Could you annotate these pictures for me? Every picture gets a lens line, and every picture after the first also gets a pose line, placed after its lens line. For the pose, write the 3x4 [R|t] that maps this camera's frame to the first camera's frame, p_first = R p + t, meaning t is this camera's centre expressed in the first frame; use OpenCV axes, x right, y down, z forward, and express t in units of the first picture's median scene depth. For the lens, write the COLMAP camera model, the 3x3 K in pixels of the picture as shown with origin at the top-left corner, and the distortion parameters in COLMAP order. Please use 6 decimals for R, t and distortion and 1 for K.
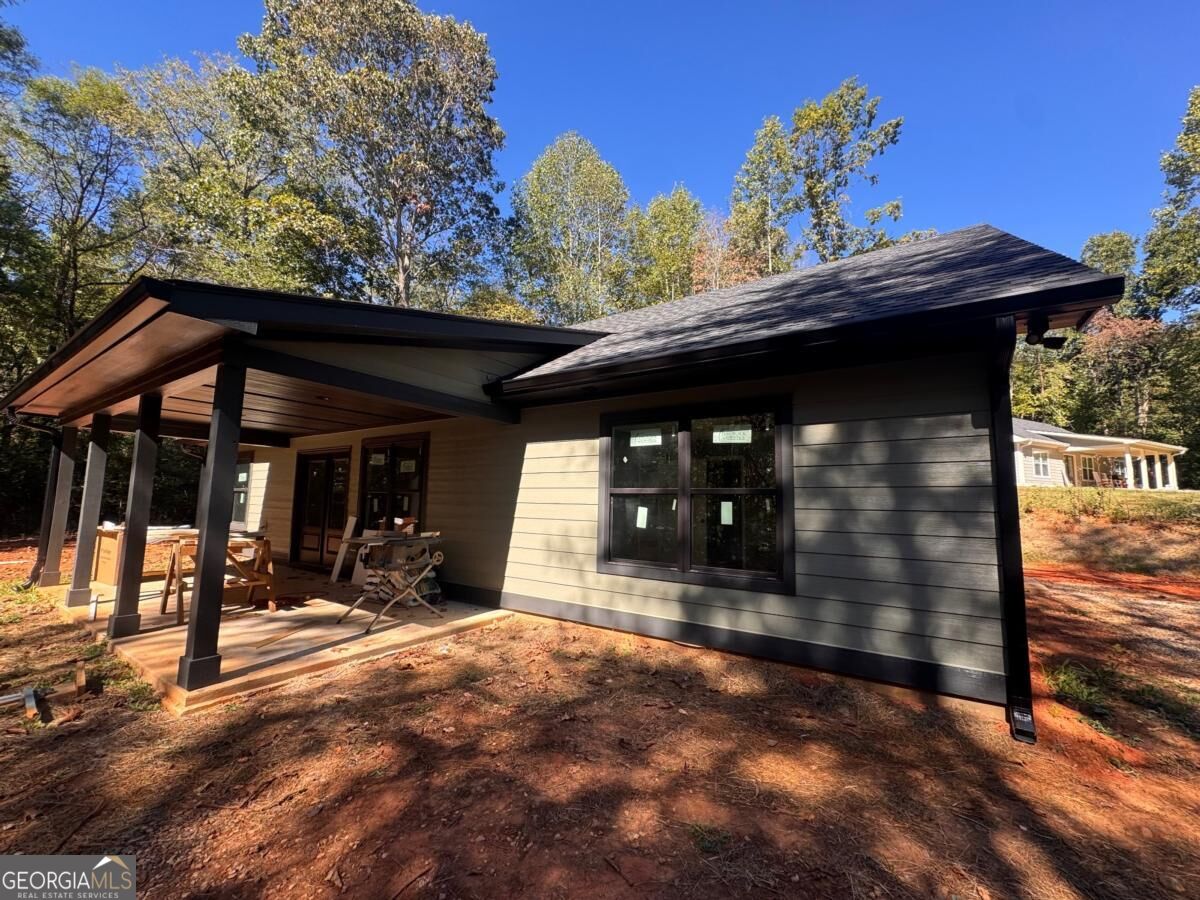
lens RADIAL K [[476.1, 0, 600.0], [0, 476.1, 450.0], [0, 0, 1]] dist [-0.001127, -0.000045]
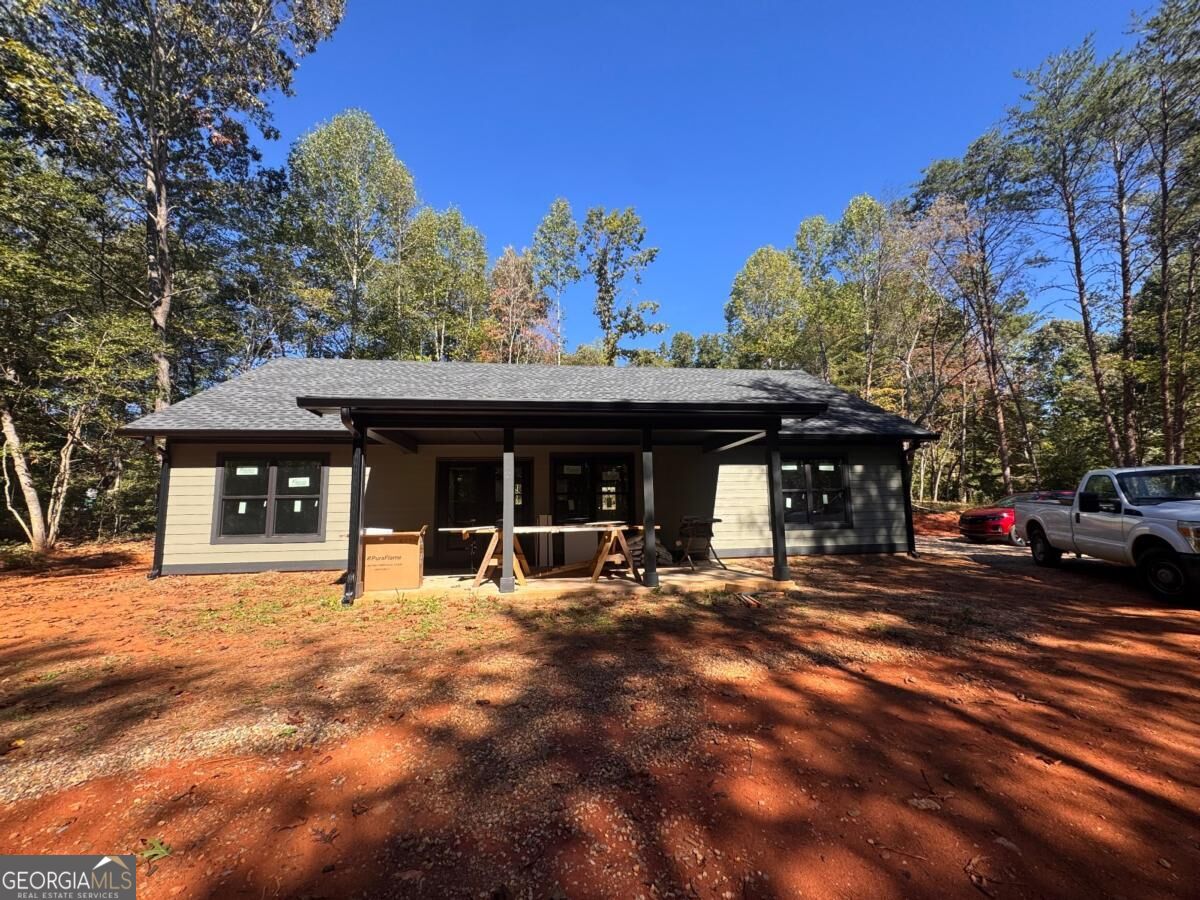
lens RADIAL K [[476.1, 0, 600.0], [0, 476.1, 450.0], [0, 0, 1]] dist [-0.001127, -0.000045]
pose [[0.736919, 0.049866, 0.674139, -2.105734], [-0.042176, 0.998724, -0.027772, -0.002705], [-0.674664, -0.007966, 0.738082, -0.014872]]
